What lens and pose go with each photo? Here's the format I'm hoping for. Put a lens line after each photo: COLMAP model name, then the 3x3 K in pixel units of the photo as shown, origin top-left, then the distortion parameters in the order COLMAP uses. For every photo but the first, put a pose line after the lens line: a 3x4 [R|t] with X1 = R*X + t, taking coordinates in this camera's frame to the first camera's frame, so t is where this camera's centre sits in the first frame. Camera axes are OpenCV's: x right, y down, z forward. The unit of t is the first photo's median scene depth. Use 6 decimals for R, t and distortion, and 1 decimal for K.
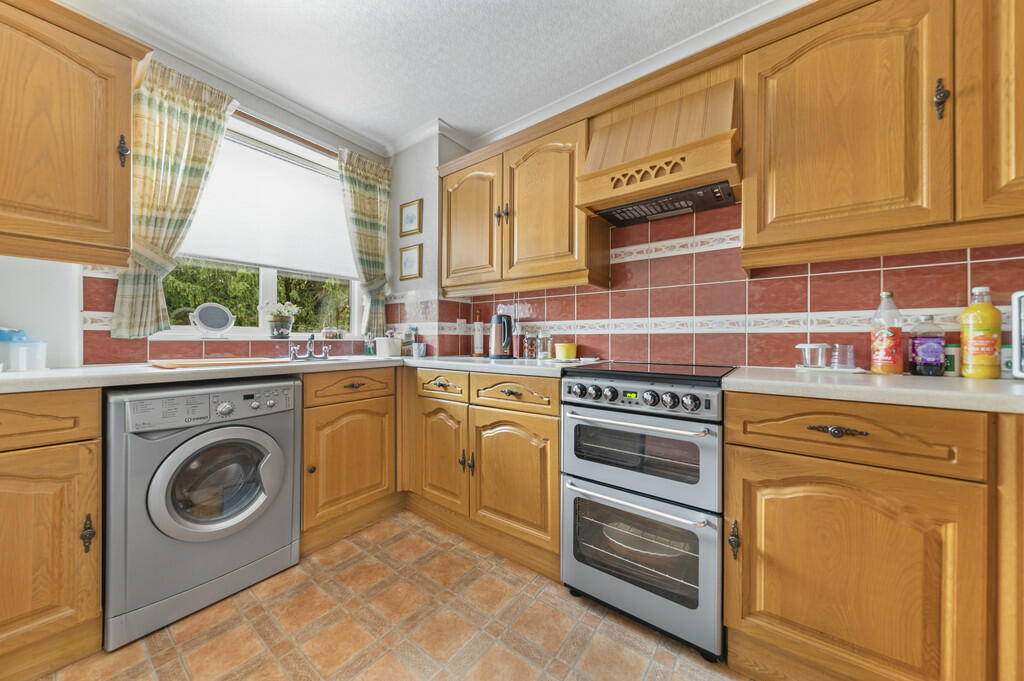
lens RADIAL K [[349.3, 0, 513.7], [0, 349.3, 341.3], [0, 0, 1]] dist [0.004613, -0.001702]
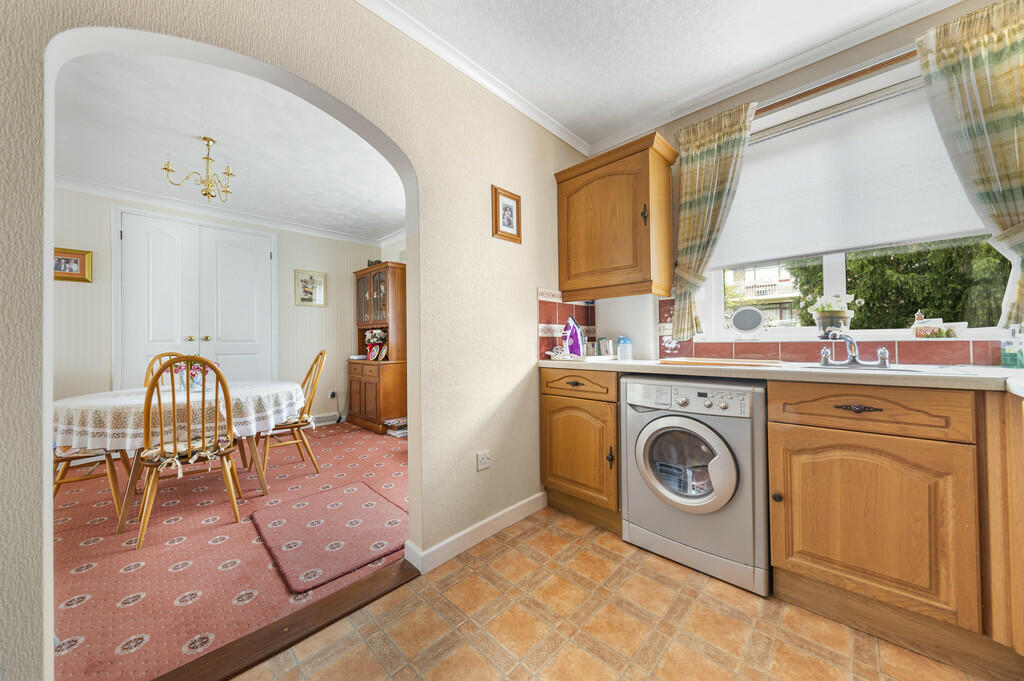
lens RADIAL K [[349.3, 0, 490.8], [0, 349.3, 343.2], [0, 0, 1]] dist [0.004613, -0.001702]
pose [[-0.154708, -0.001953, -0.987958, 0.366139], [0.005349, 0.999982, -0.002815, 0.000158], [0.987946, -0.005720, -0.154694, 0.480805]]
